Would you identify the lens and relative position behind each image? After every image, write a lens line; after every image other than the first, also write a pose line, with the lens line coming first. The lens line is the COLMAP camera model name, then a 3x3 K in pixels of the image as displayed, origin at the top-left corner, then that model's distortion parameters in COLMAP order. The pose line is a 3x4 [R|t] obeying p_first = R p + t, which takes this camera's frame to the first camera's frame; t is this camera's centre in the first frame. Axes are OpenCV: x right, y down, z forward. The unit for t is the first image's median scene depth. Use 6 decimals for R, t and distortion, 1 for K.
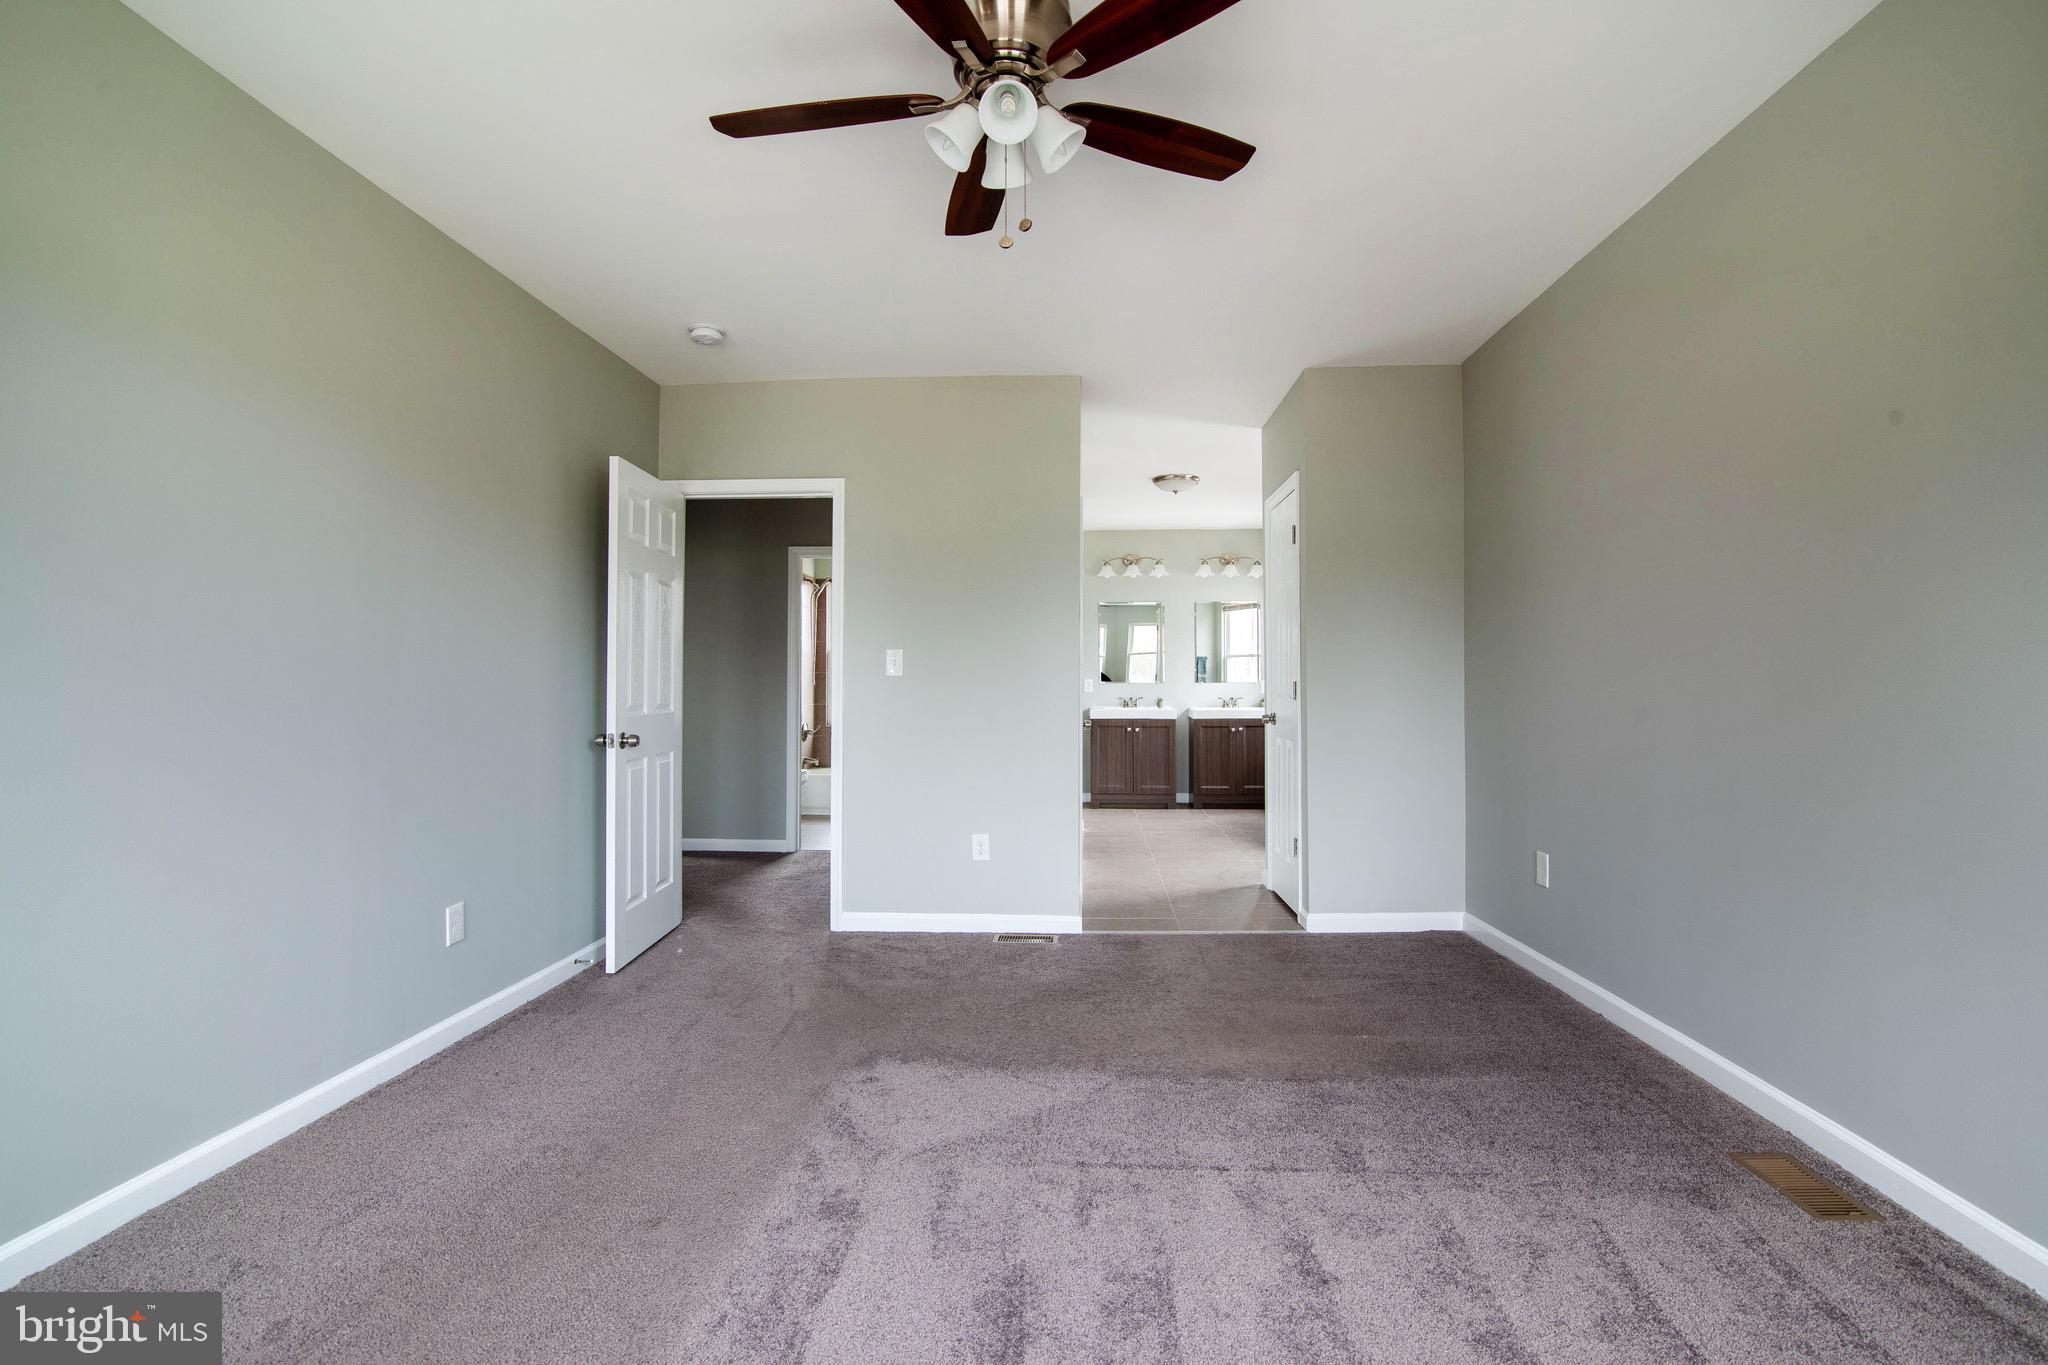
lens RADIAL K [[935.4, 0, 1025.4], [0, 935.4, 687.2], [0, 0, 1]] dist [0.003380, -0.002191]
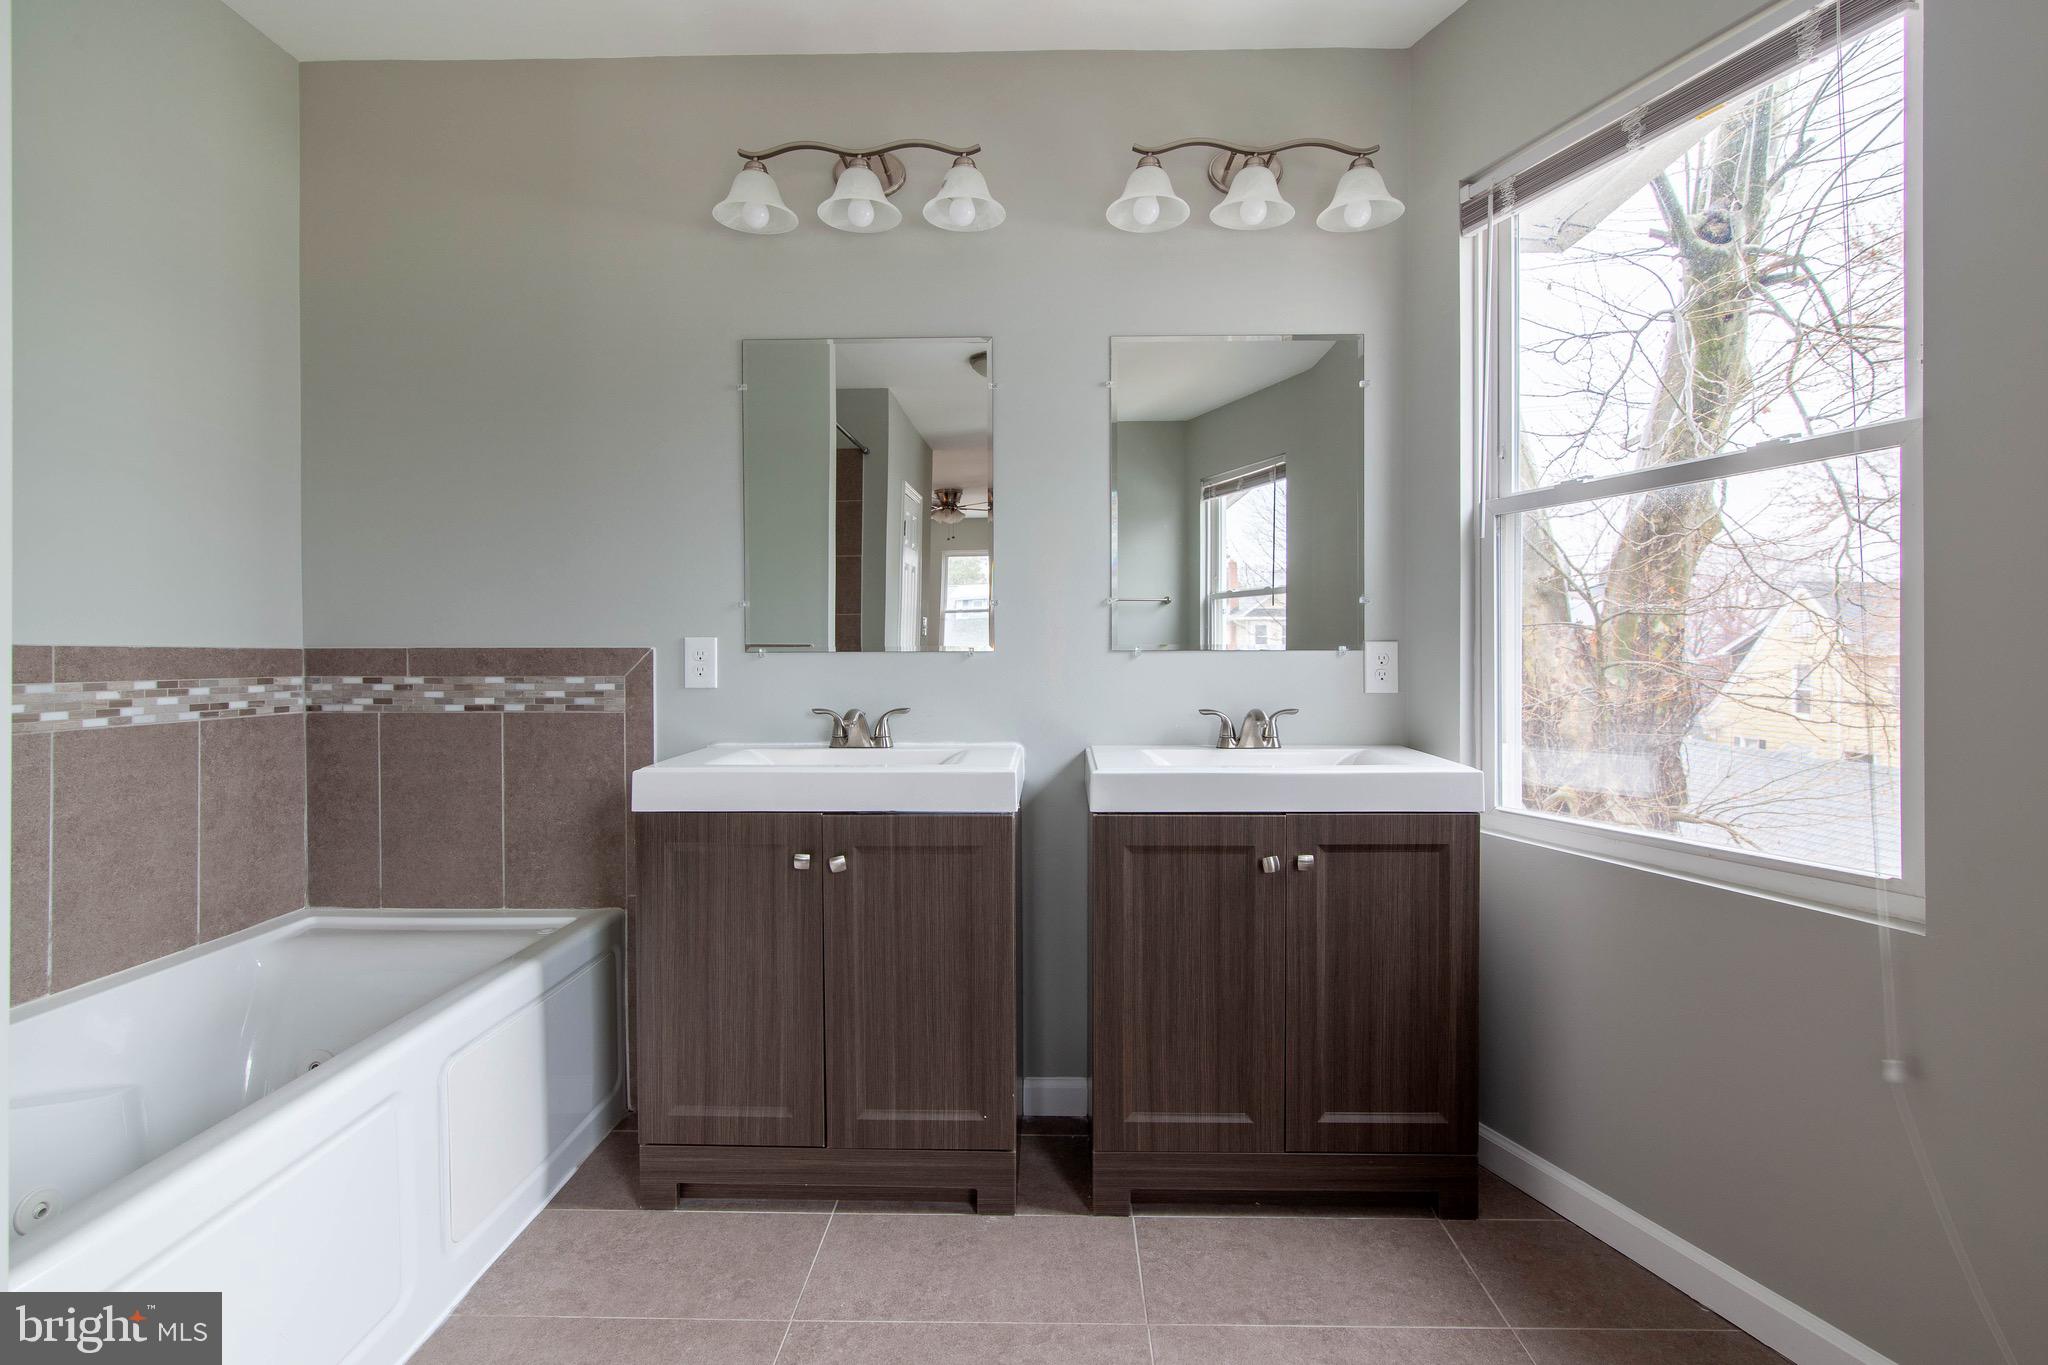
lens RADIAL K [[935.4, 0, 1022.6], [0, 935.4, 677.6], [0, 0, 1]] dist [0.003380, -0.002191]
pose [[0.999639, -0.001085, 0.026843, 0.151636], [0.000414, 0.999688, 0.024972, -0.003642], [-0.026861, -0.024952, 0.999328, 0.750551]]
